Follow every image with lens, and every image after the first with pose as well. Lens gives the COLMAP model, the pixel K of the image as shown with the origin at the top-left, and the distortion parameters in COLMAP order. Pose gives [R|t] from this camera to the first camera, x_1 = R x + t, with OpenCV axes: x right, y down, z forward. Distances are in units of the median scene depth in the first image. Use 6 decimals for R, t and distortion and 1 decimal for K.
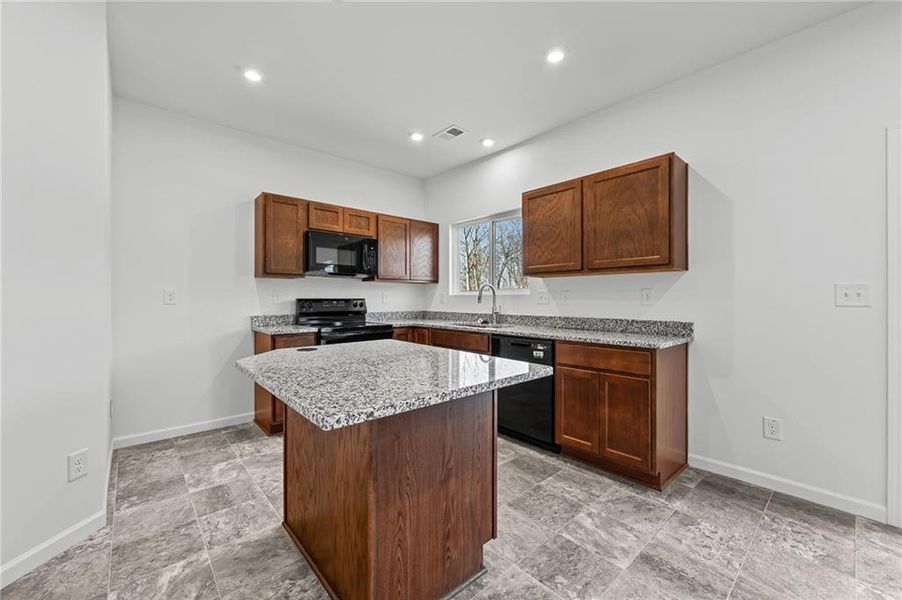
lens RADIAL K [[360.3, 0, 449.3], [0, 360.3, 296.7], [0, 0, 1]] dist [0.000788, -0.000011]
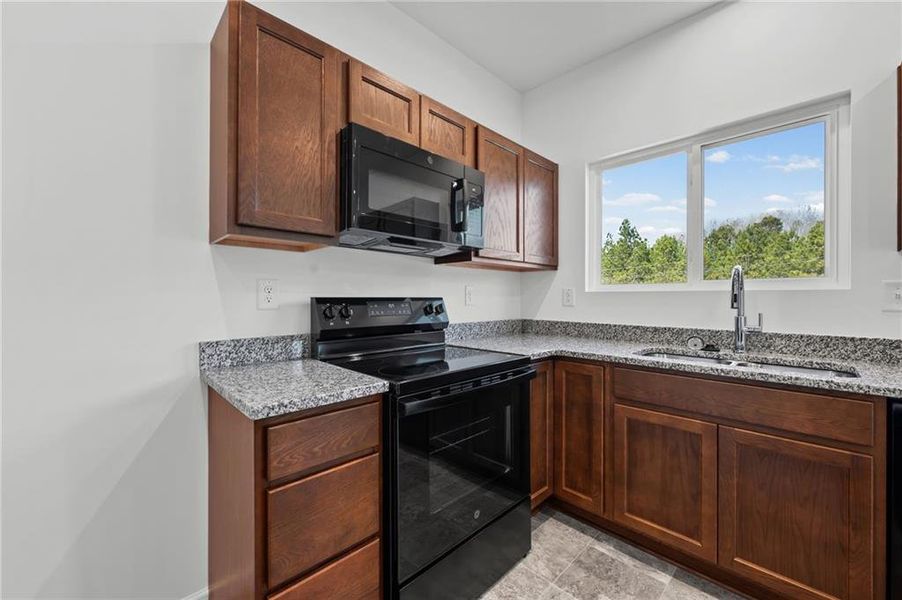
lens RADIAL K [[360.3, 0, 449.3], [0, 360.3, 296.7], [0, 0, 1]] dist [0.000788, -0.000011]
pose [[0.998691, 0.003594, 0.051022, -0.300614], [-0.003822, 0.999983, 0.004389, 0.002335], [-0.051005, -0.004578, 0.998688, 0.596954]]
